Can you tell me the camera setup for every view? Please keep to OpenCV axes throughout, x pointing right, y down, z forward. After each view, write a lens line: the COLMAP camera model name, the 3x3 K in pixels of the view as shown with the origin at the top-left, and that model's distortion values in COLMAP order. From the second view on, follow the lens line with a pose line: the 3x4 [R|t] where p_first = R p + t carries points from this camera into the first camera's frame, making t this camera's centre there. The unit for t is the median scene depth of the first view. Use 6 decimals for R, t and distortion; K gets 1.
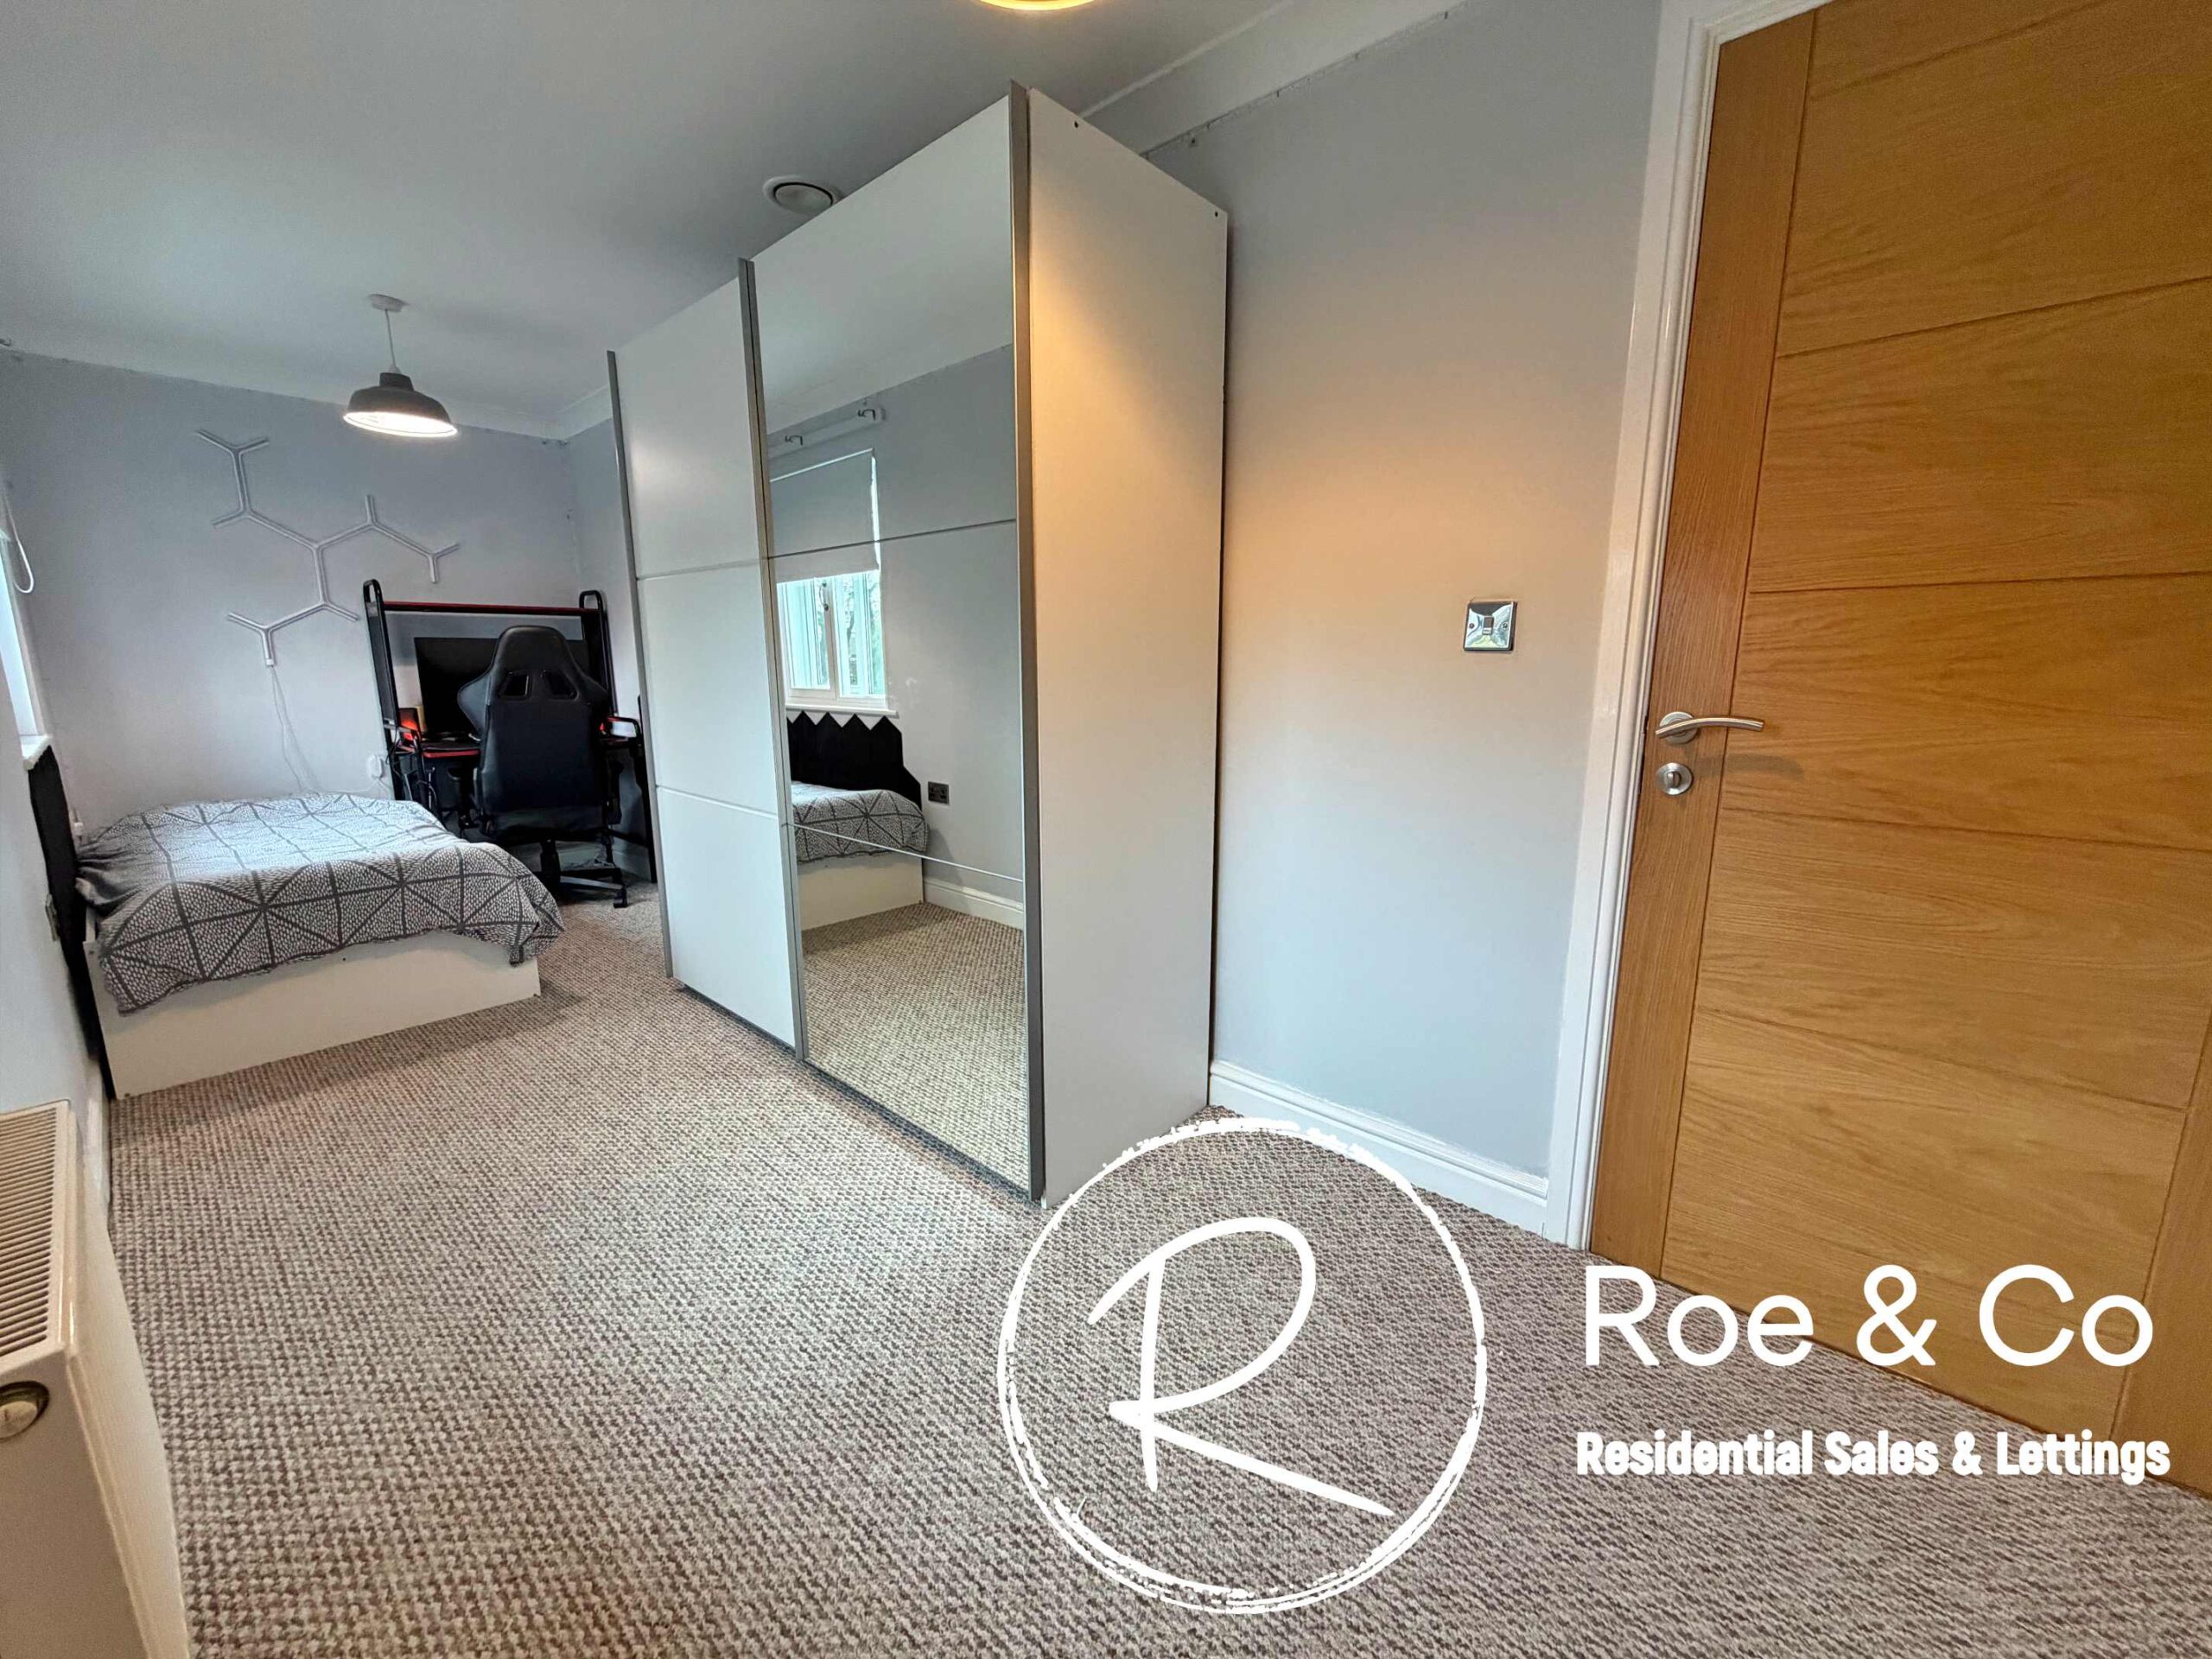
lens RADIAL K [[880.2, 0, 1098.3], [0, 880.2, 825.3], [0, 0, 1]] dist [0.000812, -0.000307]
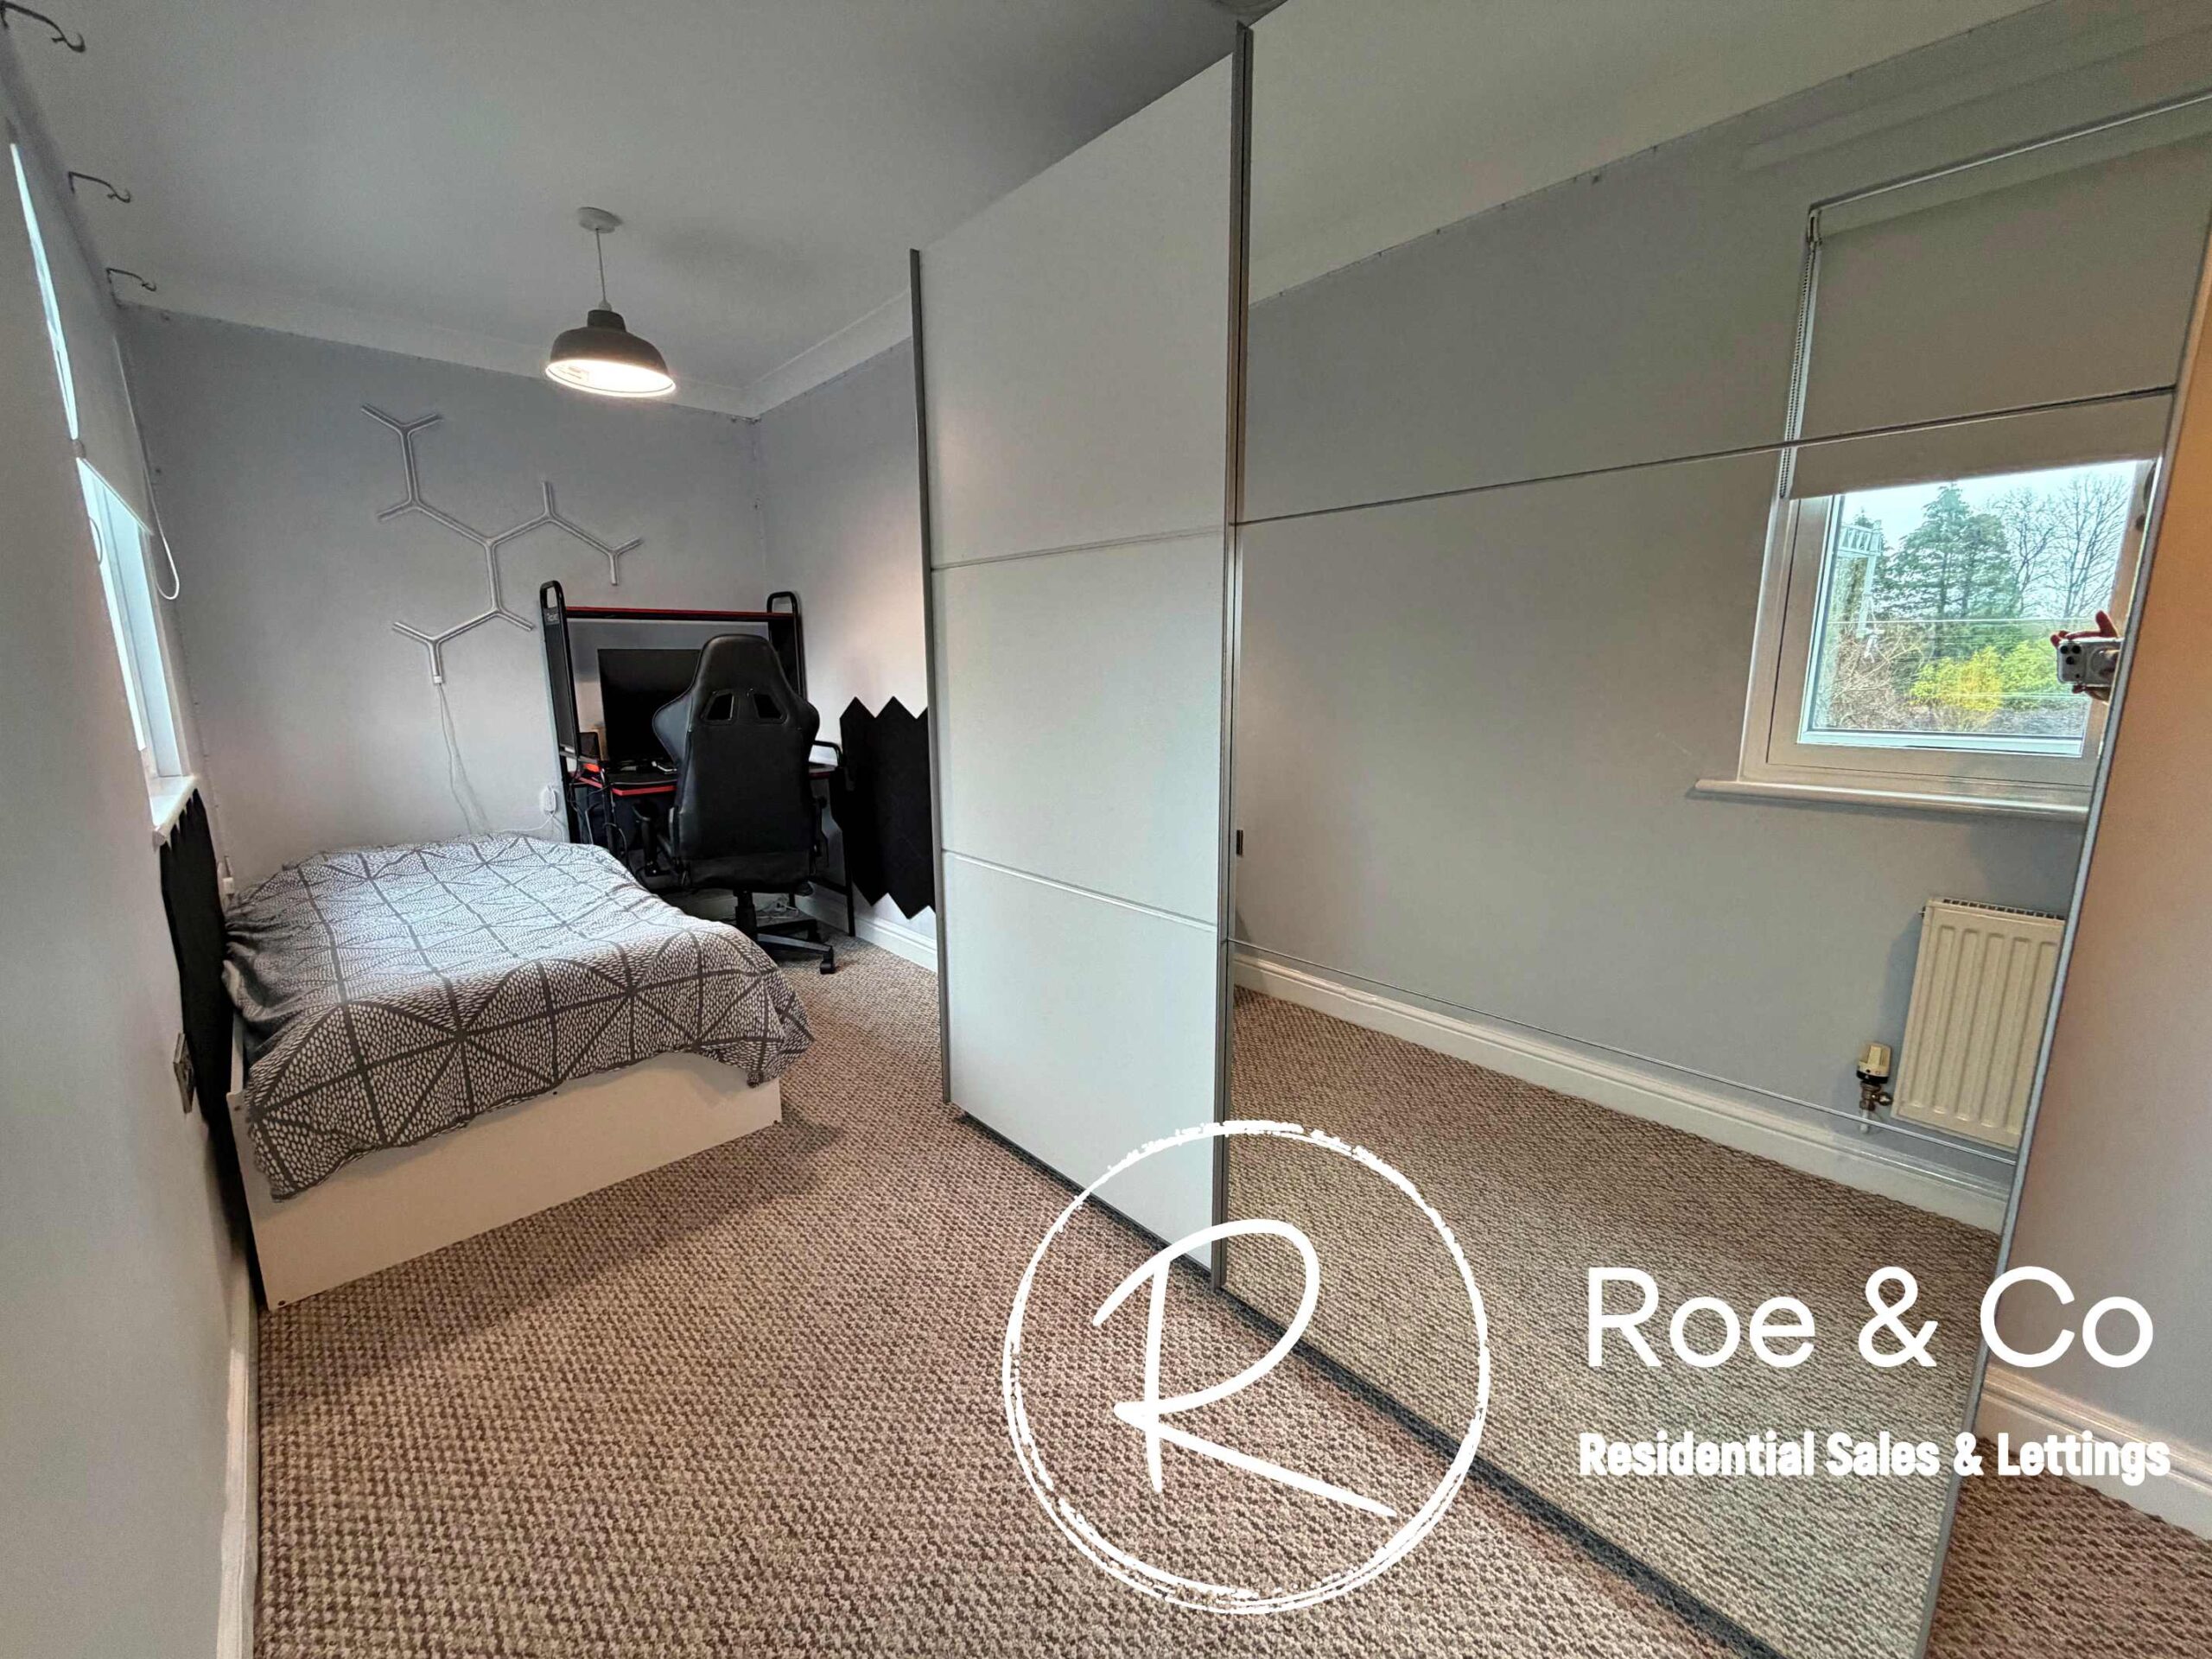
lens RADIAL K [[880.2, 0, 1098.3], [0, 880.2, 825.3], [0, 0, 1]] dist [0.000812, -0.000307]
pose [[0.996463, 0.008980, -0.083551, -0.303556], [-0.009177, 0.999956, -0.001976, -0.063743], [0.083530, 0.002735, 0.996502, 0.269149]]
